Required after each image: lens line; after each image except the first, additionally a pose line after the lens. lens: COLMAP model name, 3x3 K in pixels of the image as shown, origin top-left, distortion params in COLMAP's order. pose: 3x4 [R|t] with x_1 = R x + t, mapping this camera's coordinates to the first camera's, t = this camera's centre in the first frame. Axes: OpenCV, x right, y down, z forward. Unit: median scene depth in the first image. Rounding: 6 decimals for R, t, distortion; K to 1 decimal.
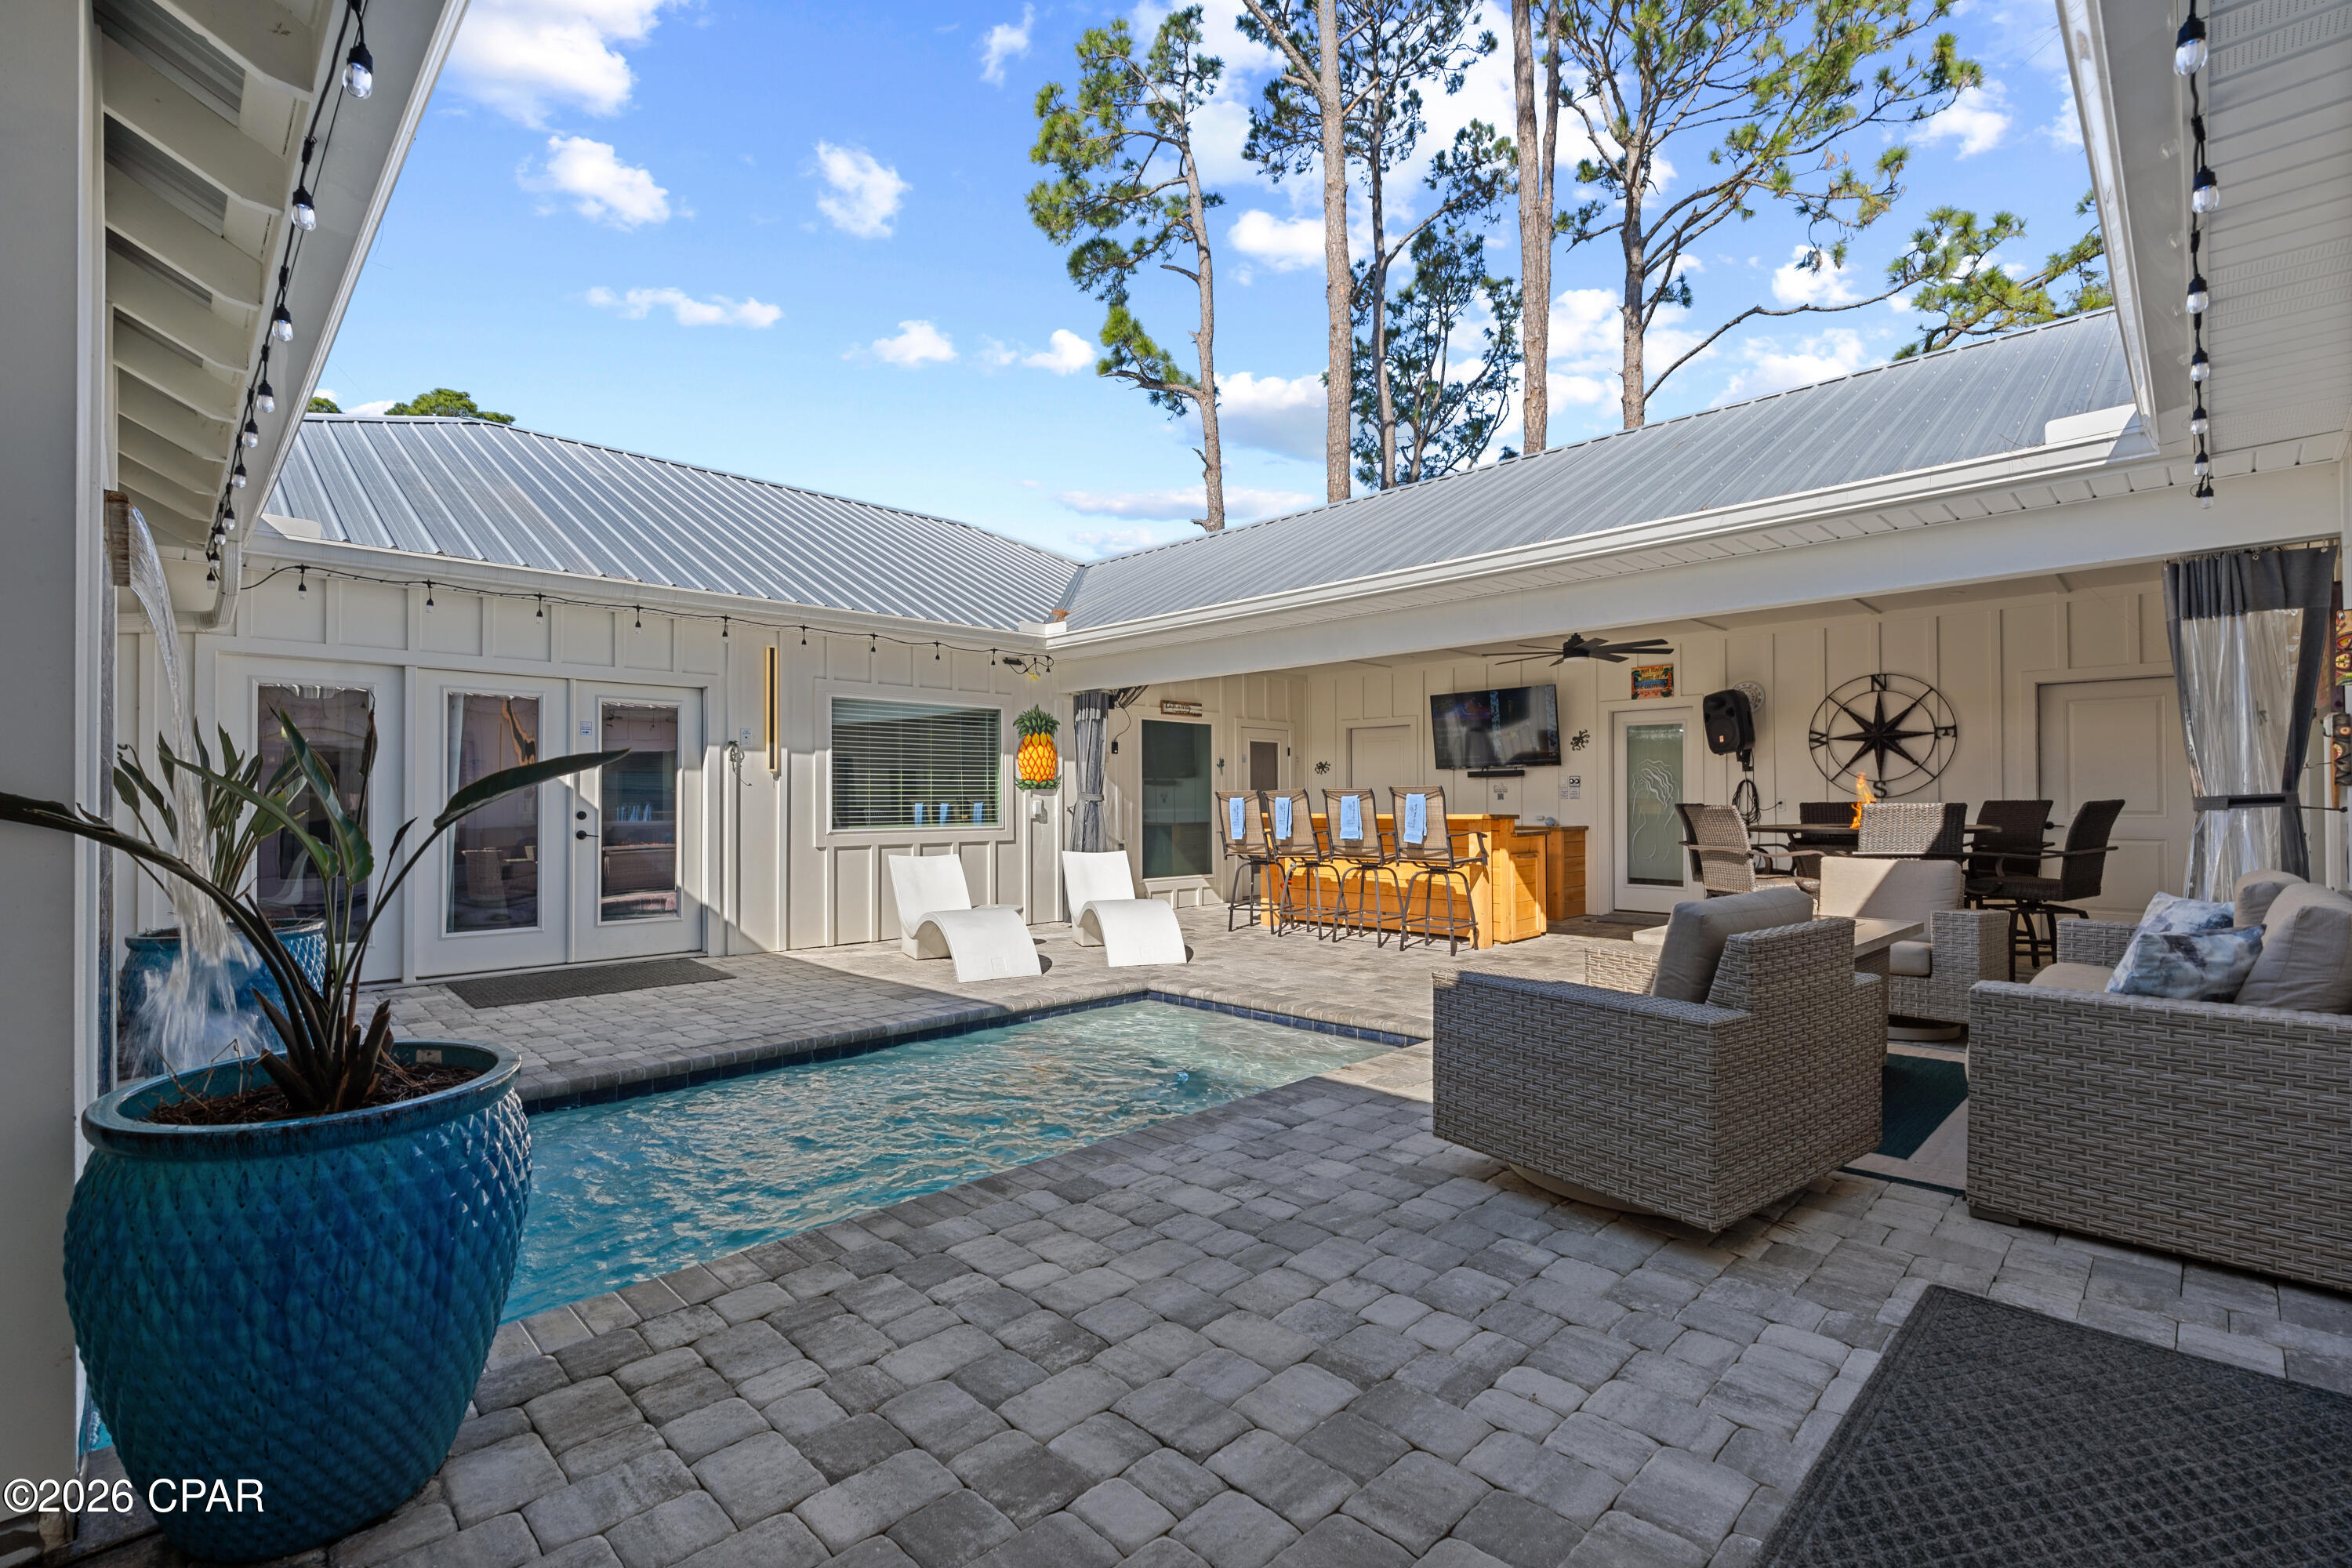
lens RADIAL K [[1031.7, 0, 1165.5], [0, 1031.7, 790.7], [0, 0, 1]] dist [-0.000629, 0.000177]
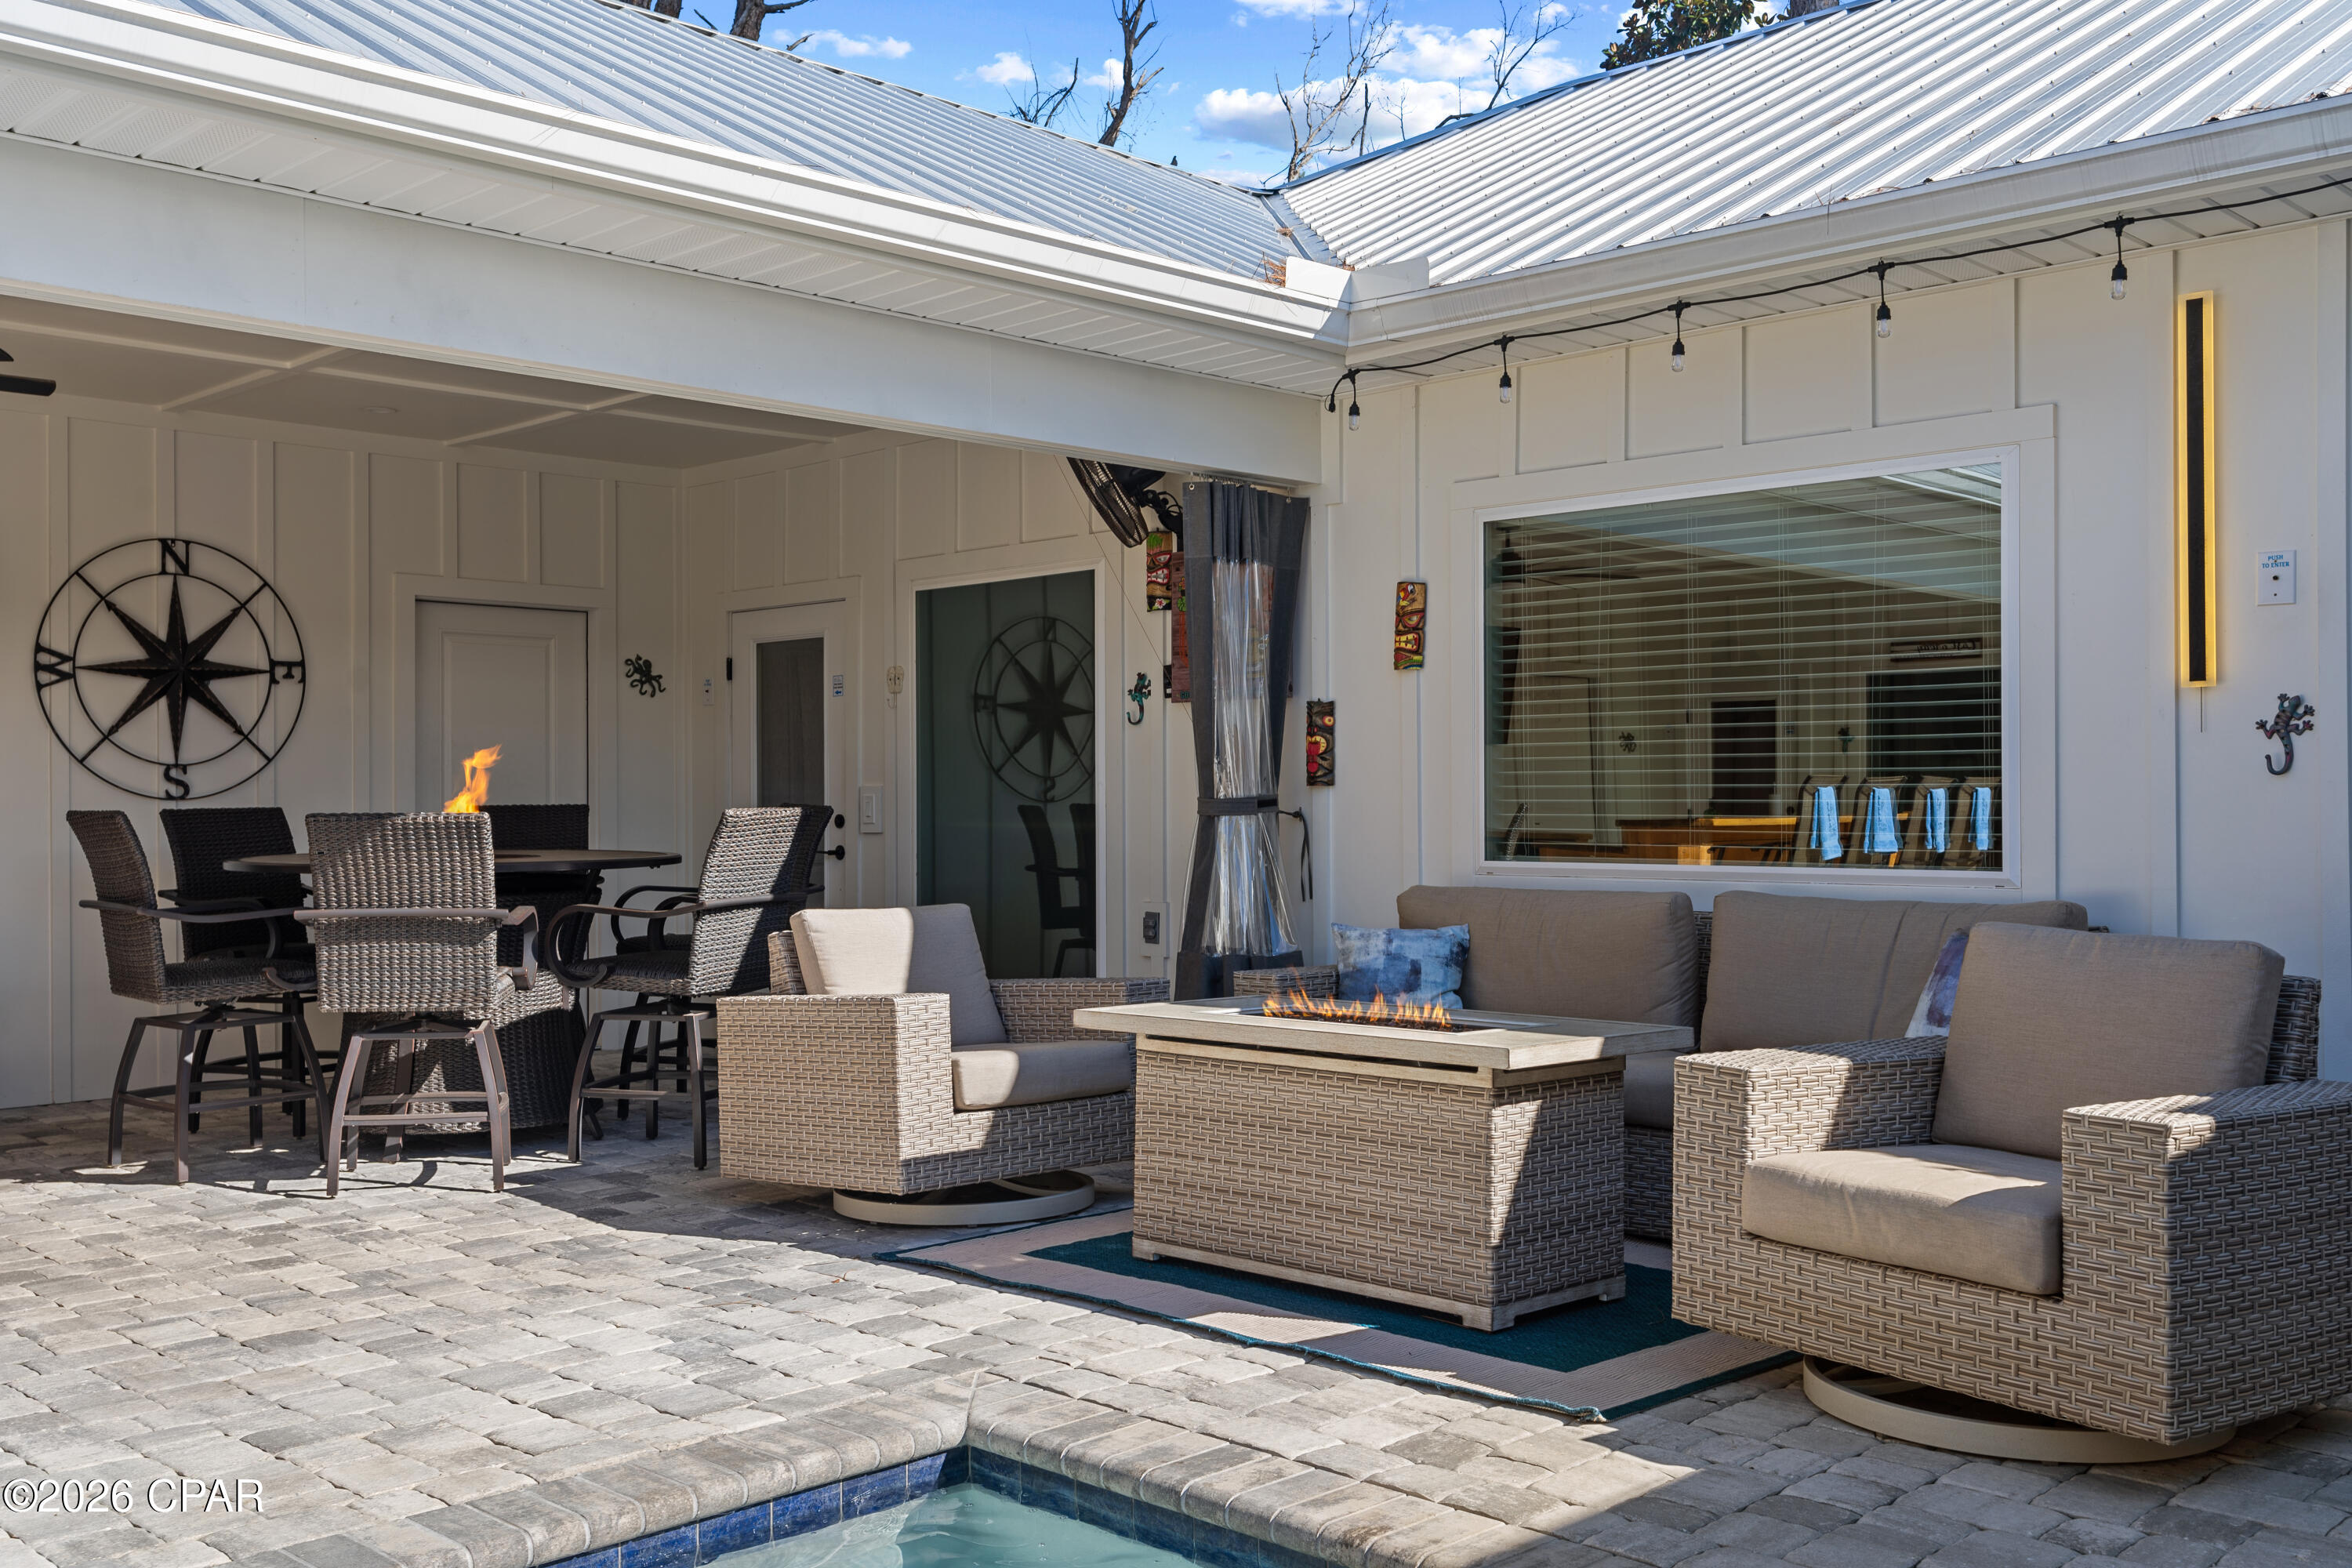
lens RADIAL K [[2140.3, 0, 1167.8], [0, 2140.3, 791.0], [0, 0, 1]] dist [0.004762, 0.000000]
pose [[-0.012966, 0.012485, 0.999838, -0.296452], [-0.006864, 0.999897, -0.012574, 0.011938], [-0.999892, -0.007026, -0.012879, 0.552632]]
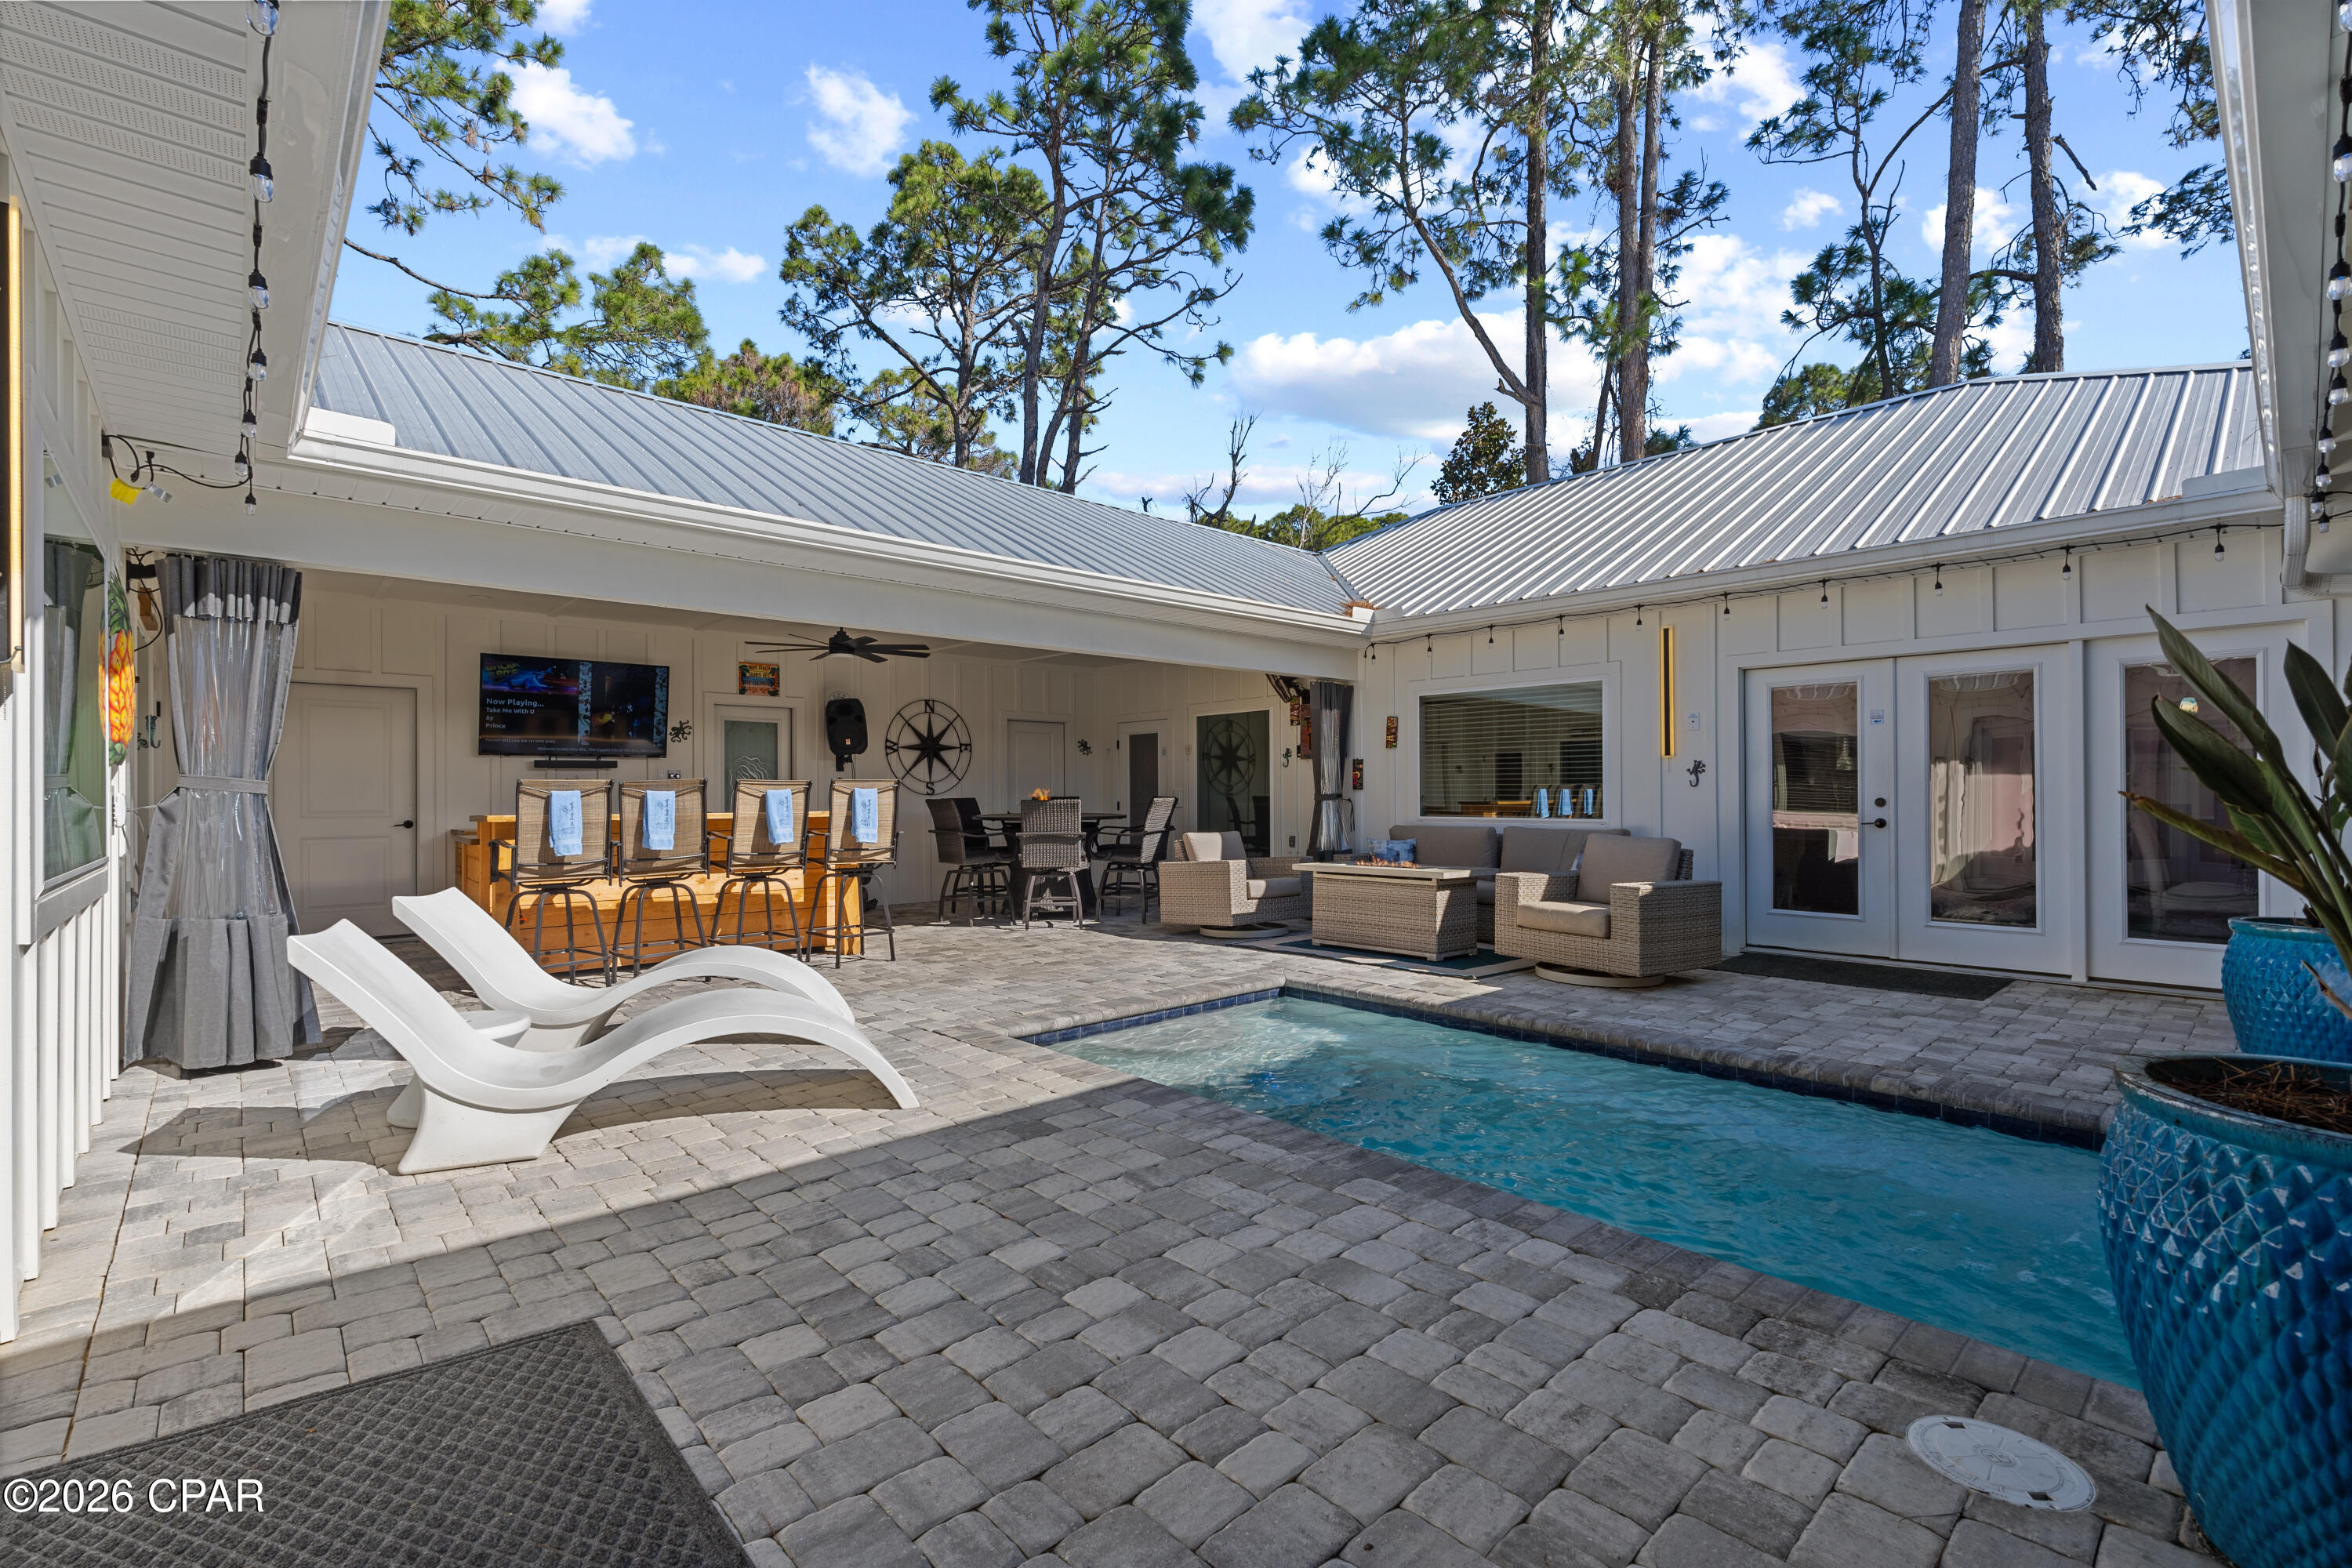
lens RADIAL K [[1031.7, 0, 1171.6], [0, 1031.7, 789.5], [0, 0, 1]] dist [-0.000629, 0.000177]
pose [[0.034647, 0.010666, 0.999343, -0.591562], [-0.005336, 0.999931, -0.010487, 0.011863], [-0.999385, -0.004969, 0.034702, 0.646538]]
